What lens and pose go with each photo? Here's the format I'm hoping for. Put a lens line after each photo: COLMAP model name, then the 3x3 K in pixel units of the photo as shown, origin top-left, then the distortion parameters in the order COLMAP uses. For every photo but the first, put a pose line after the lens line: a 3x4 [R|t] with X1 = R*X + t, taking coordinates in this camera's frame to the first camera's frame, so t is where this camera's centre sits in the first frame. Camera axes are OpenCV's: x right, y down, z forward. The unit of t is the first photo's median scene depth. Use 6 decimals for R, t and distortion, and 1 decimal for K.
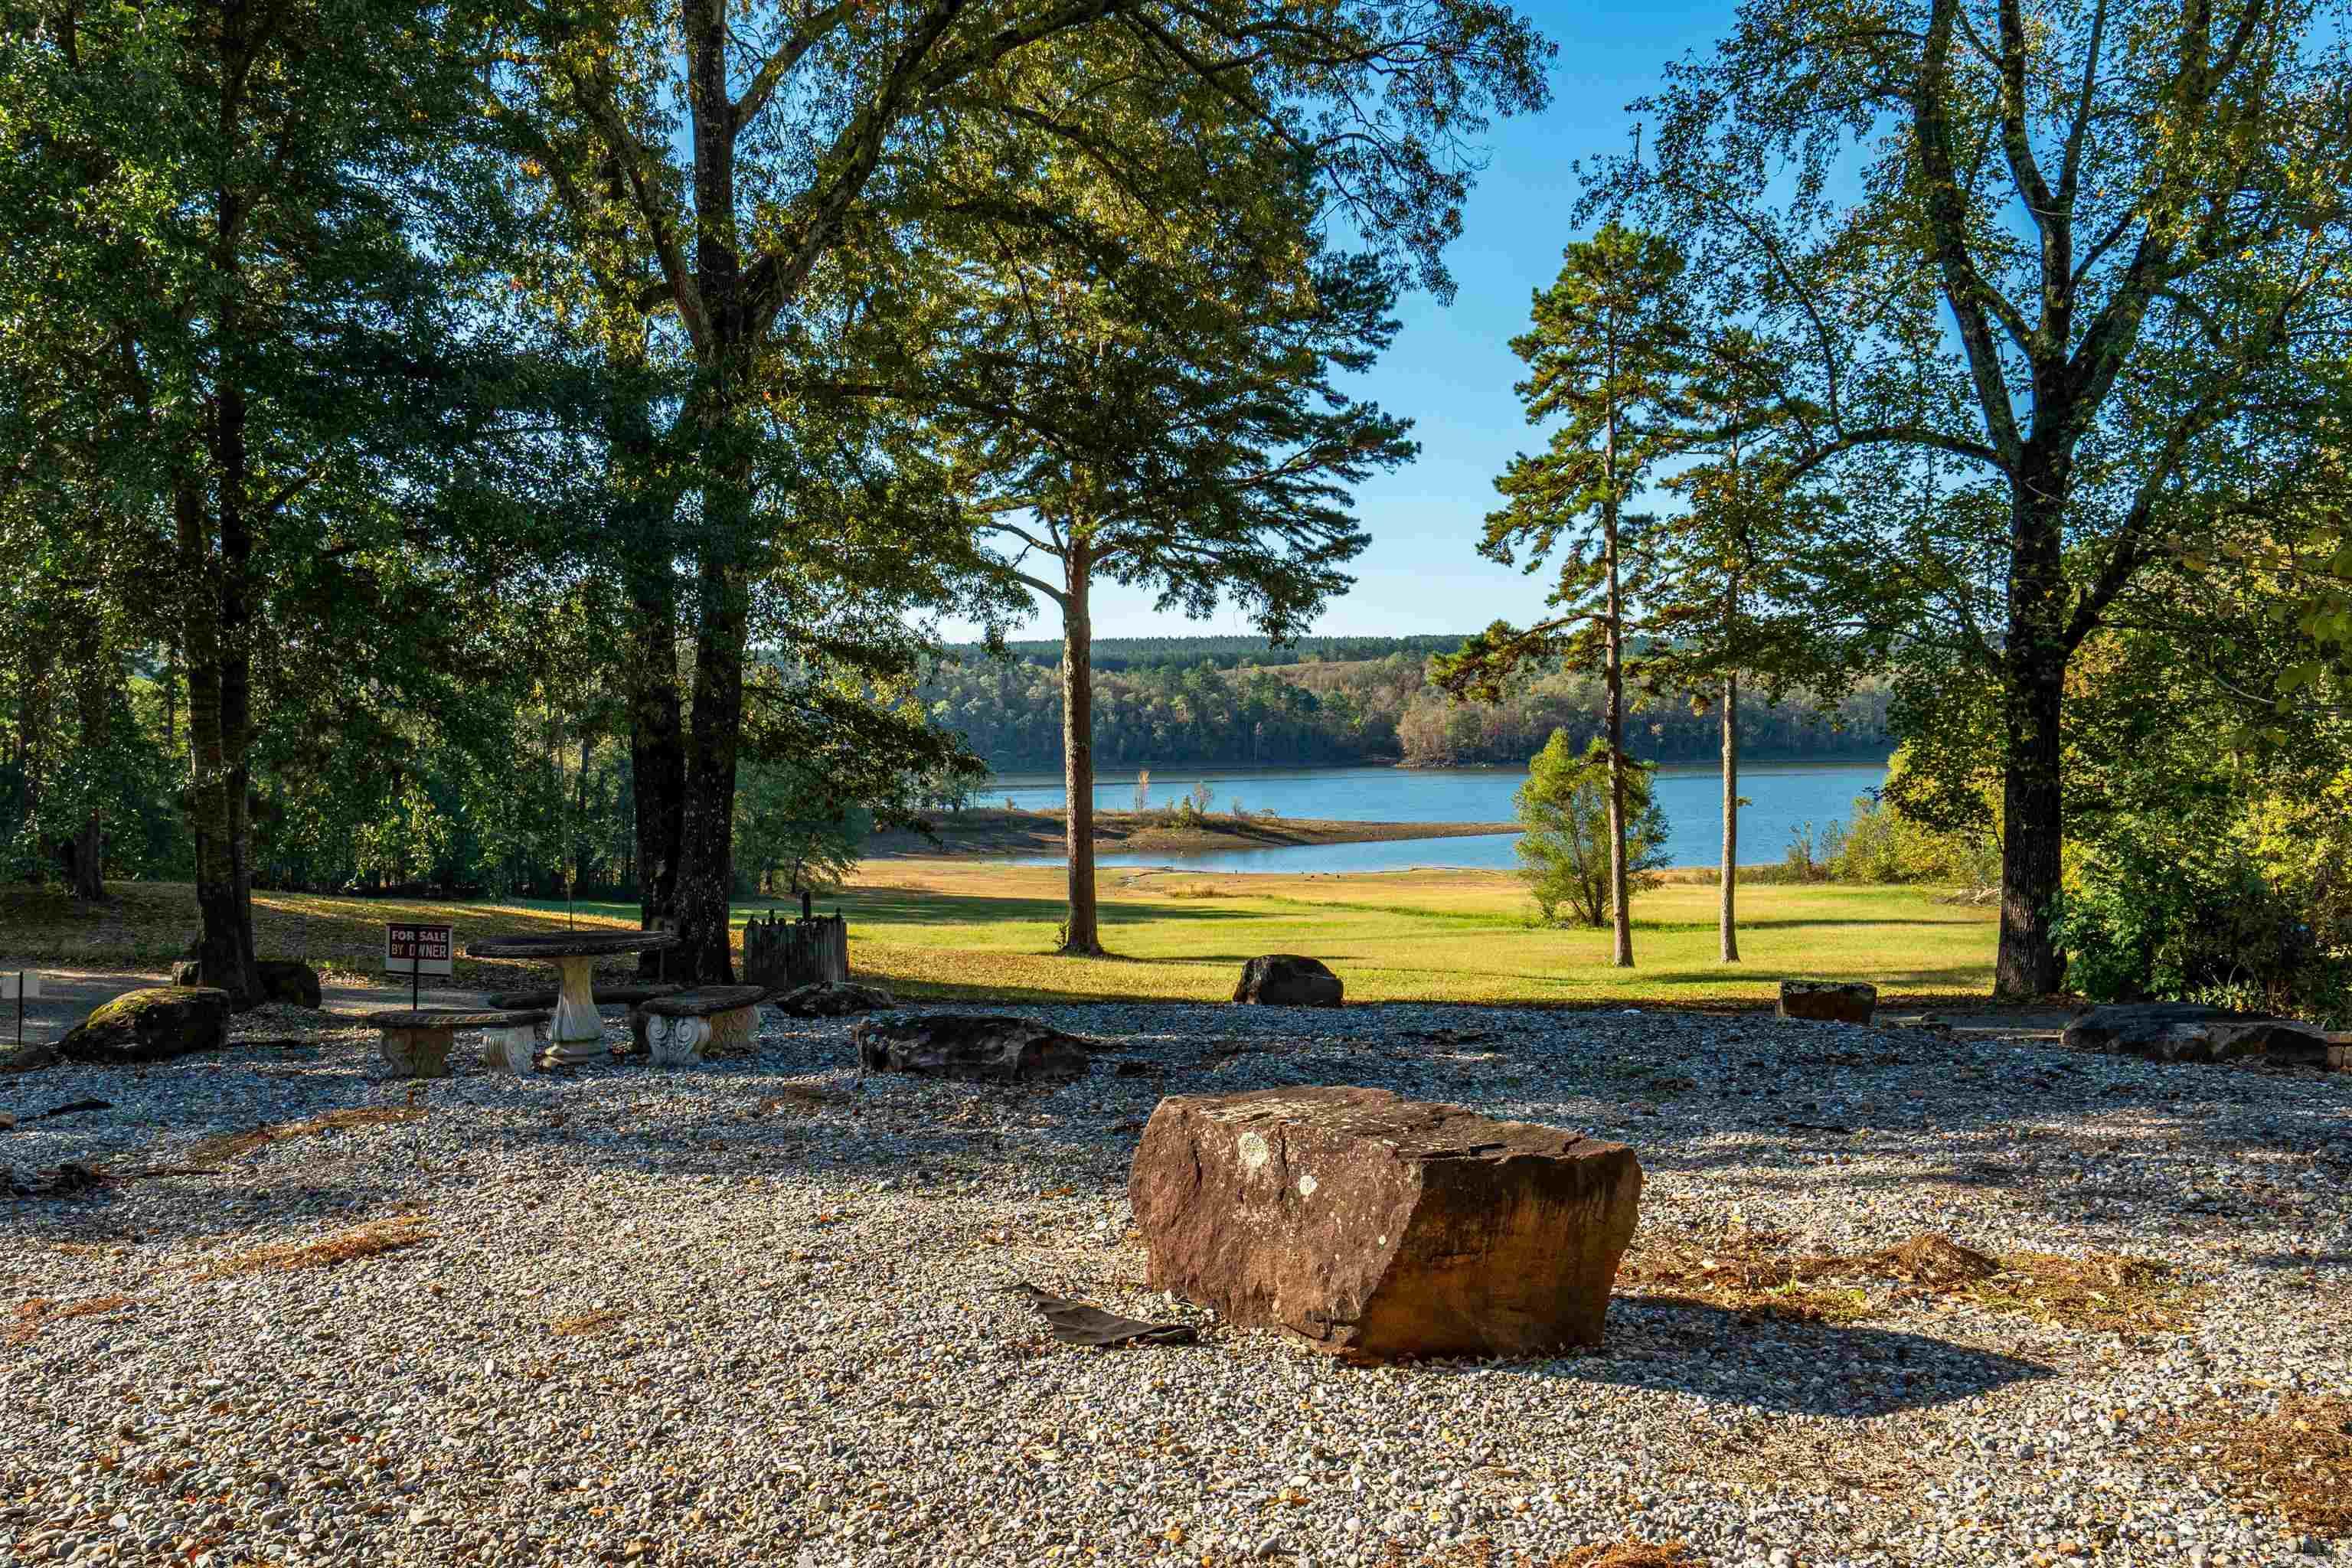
lens RADIAL K [[1862.2, 0, 1168.3], [0, 1862.2, 779.6], [0, 0, 1]] dist [-0.007391, -0.004060]
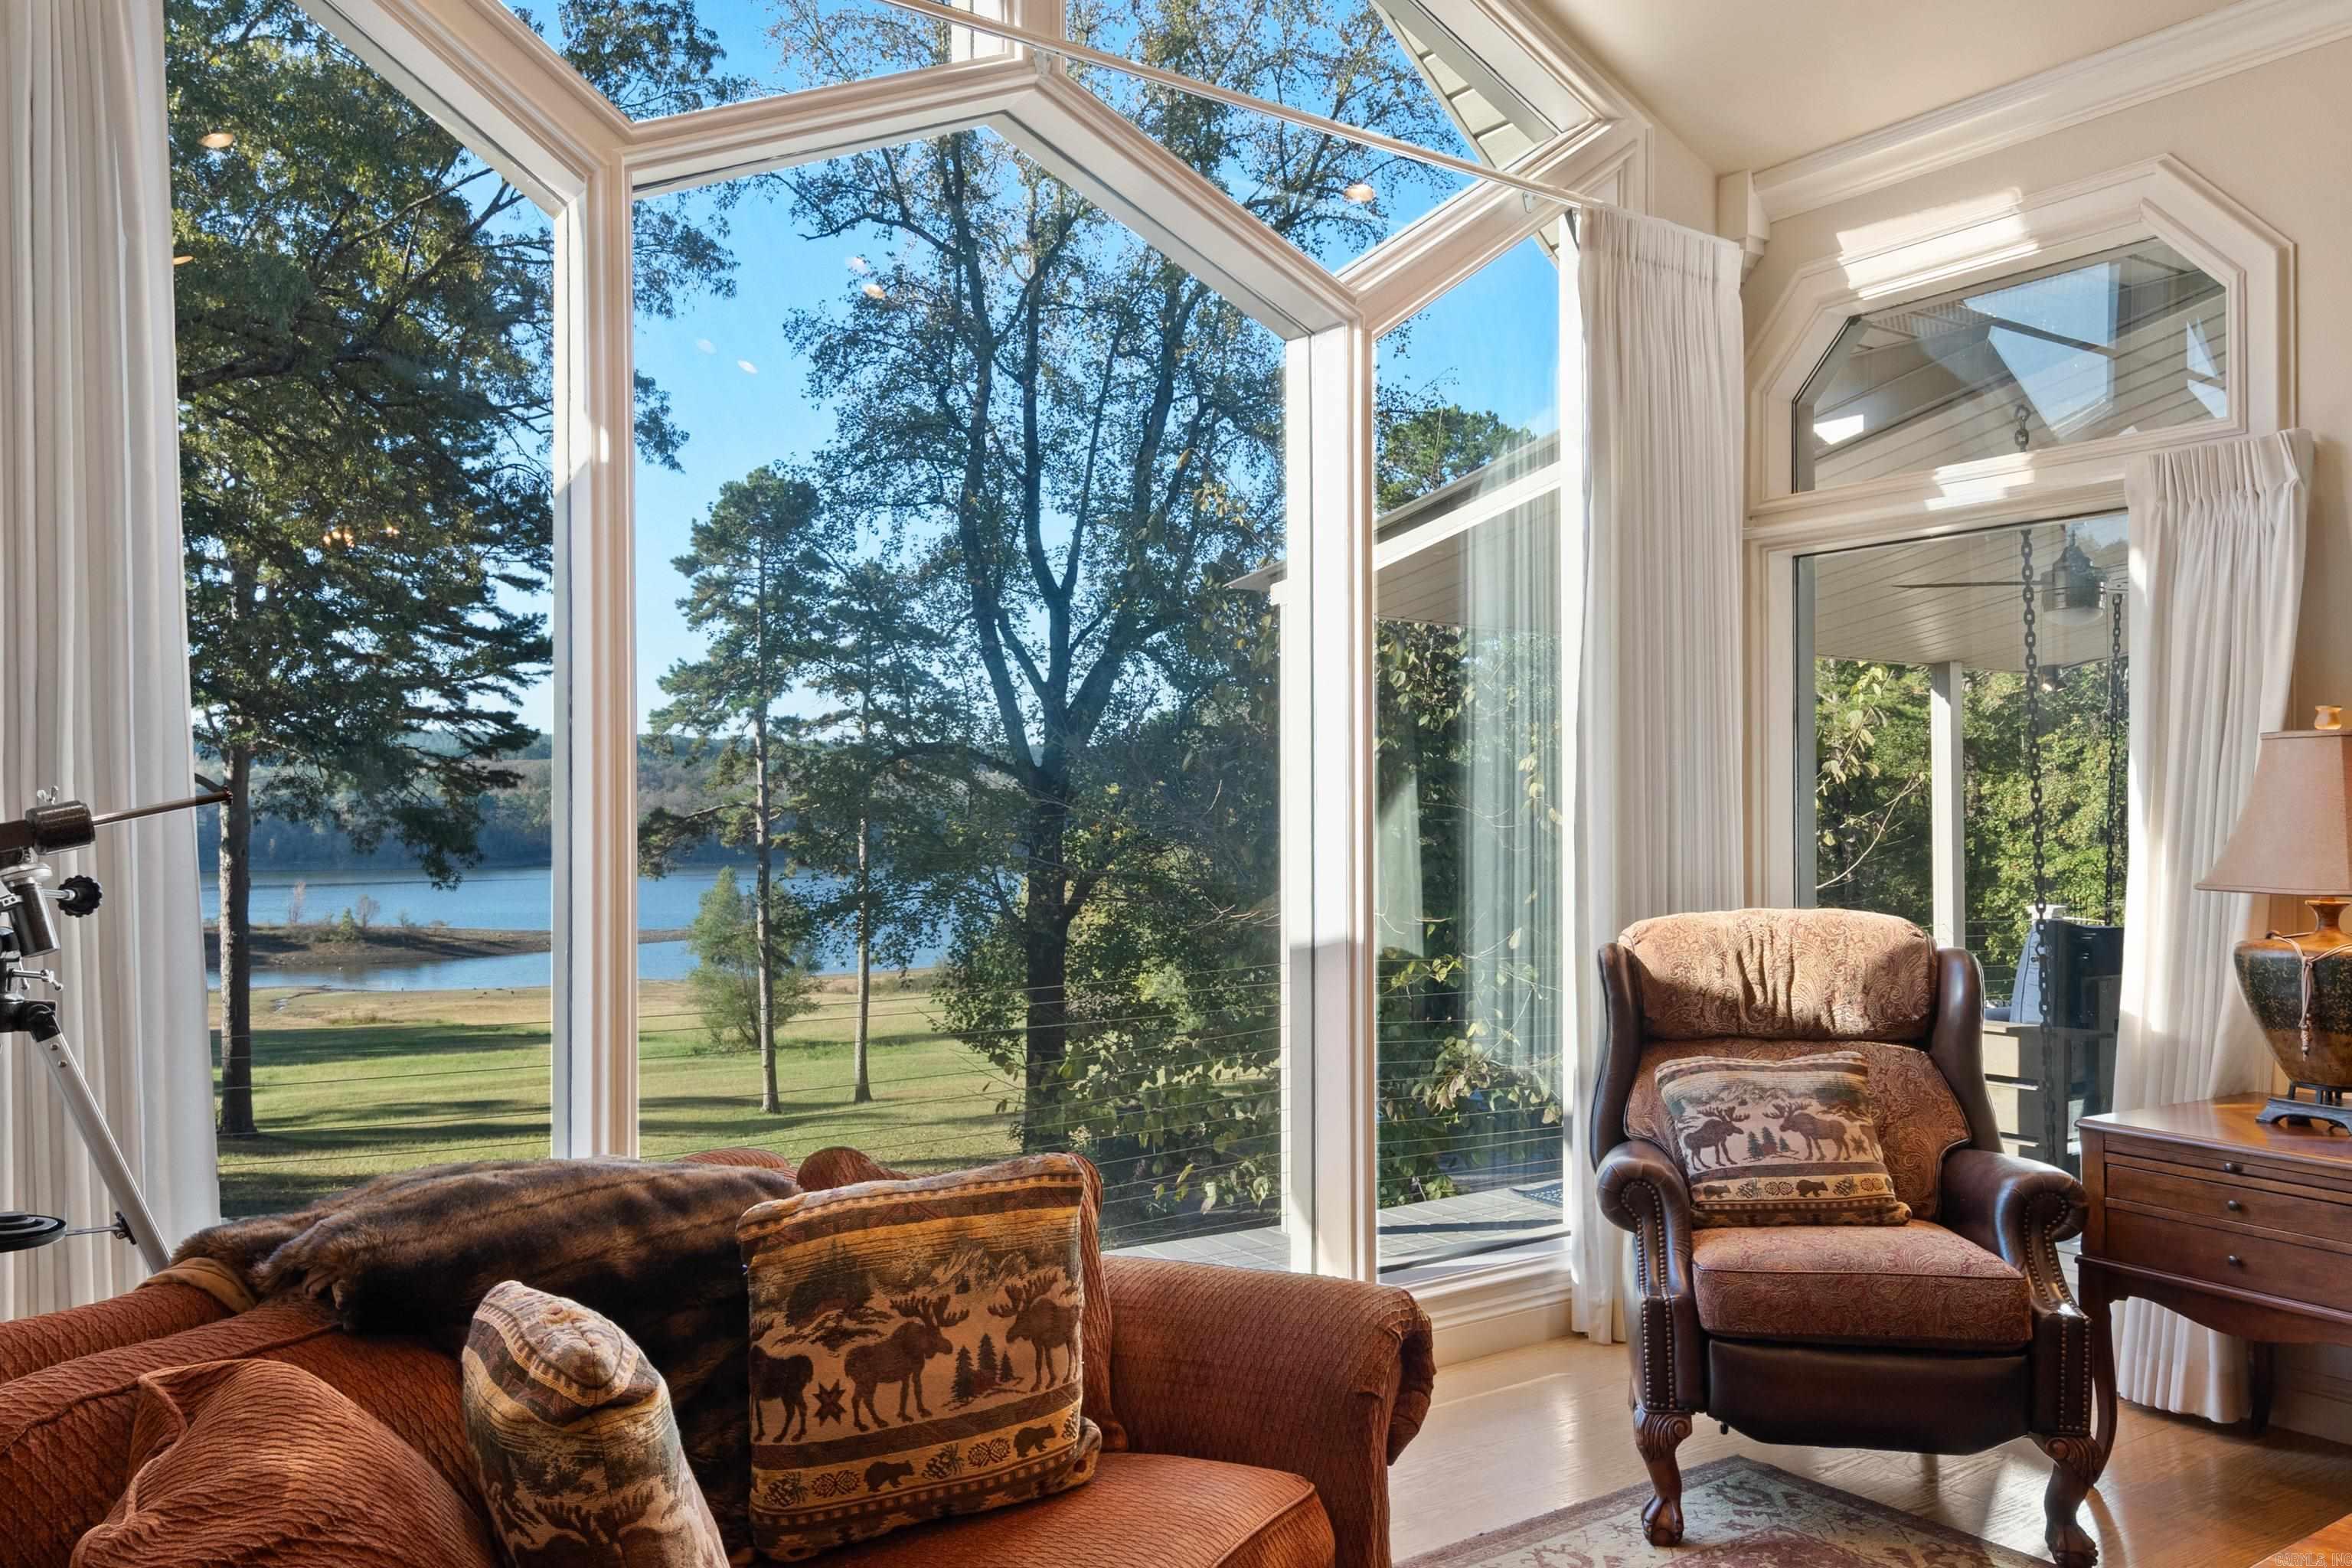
lens RADIAL K [[1768.6, 0, 1178.9], [0, 1768.6, 823.7], [0, 0, 1]] dist [-0.003668, 0.002028]
pose [[0.900530, 0.008949, 0.434702, -0.004460], [0.003229, 0.999623, -0.027267, -0.046088], [-0.434782, 0.025959, 0.900162, -0.096478]]
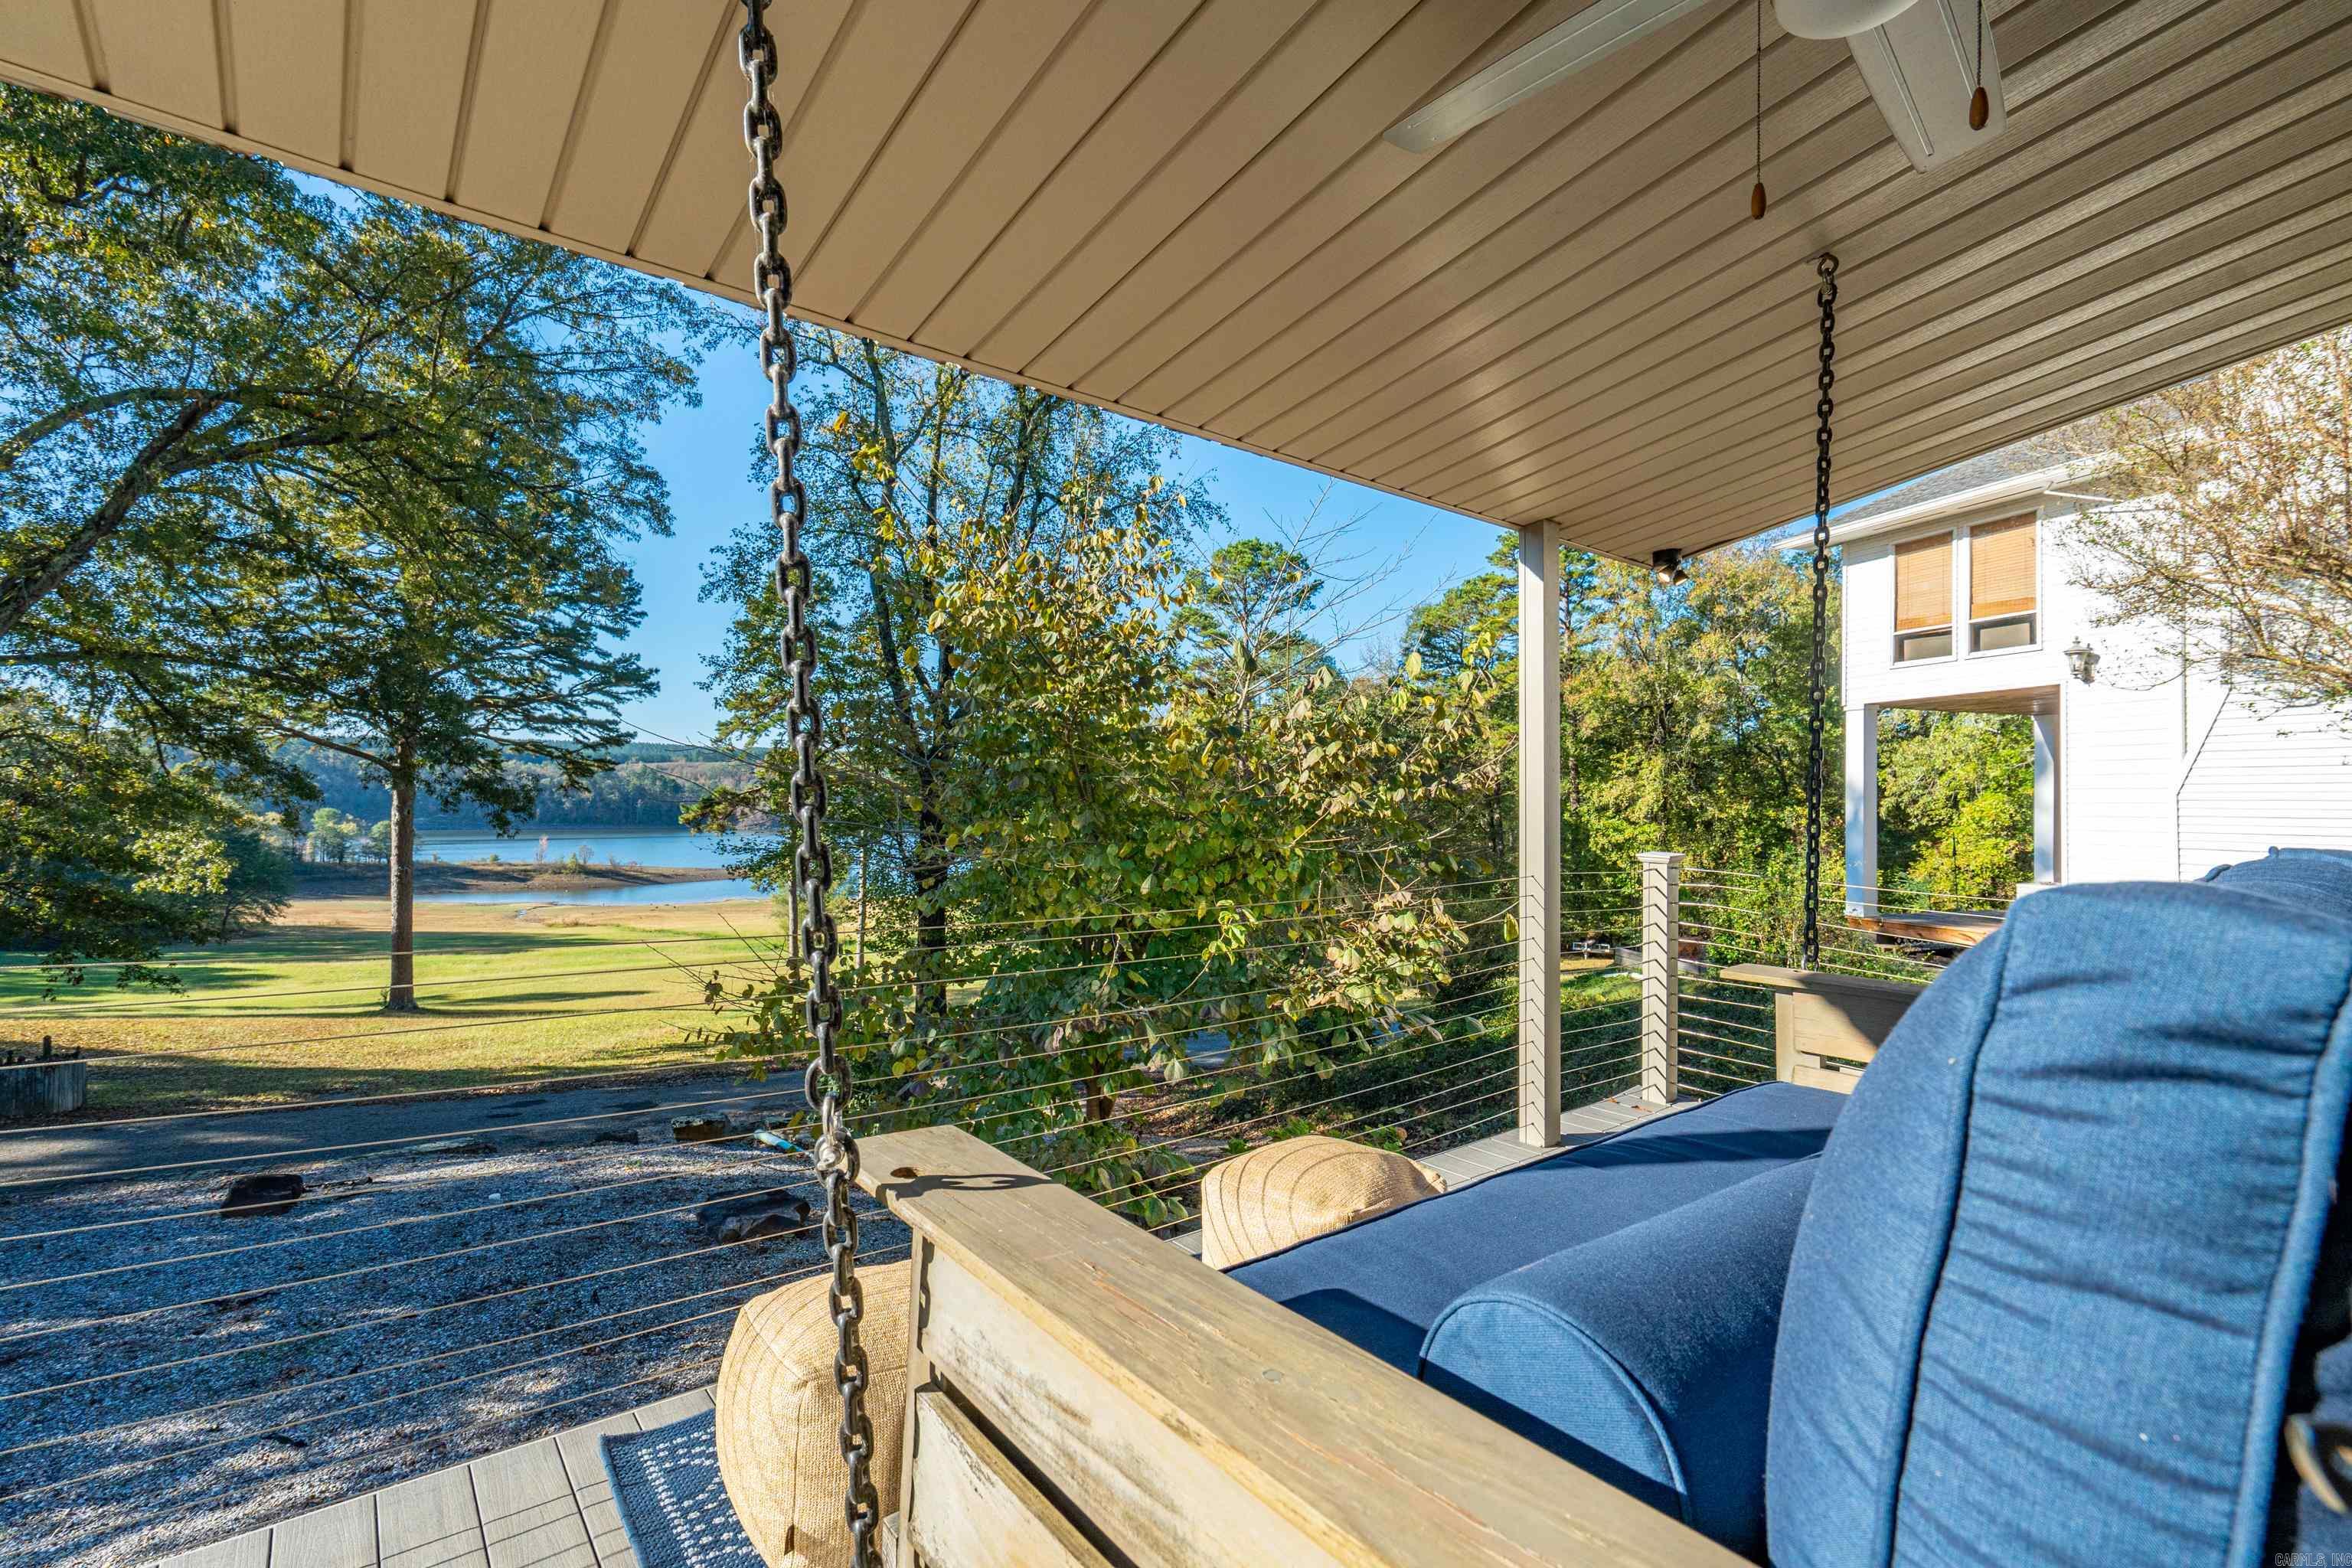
lens RADIAL K [[1059.7, 0, 1182.8], [0, 1059.7, 807.6], [0, 0, 1]] dist [0.000046, 0.000766]
pose [[0.868307, 0.020176, 0.495617, 0.065886], [-0.007186, 0.999579, -0.028102, -0.043158], [-0.495975, 0.020839, 0.868086, -0.037669]]
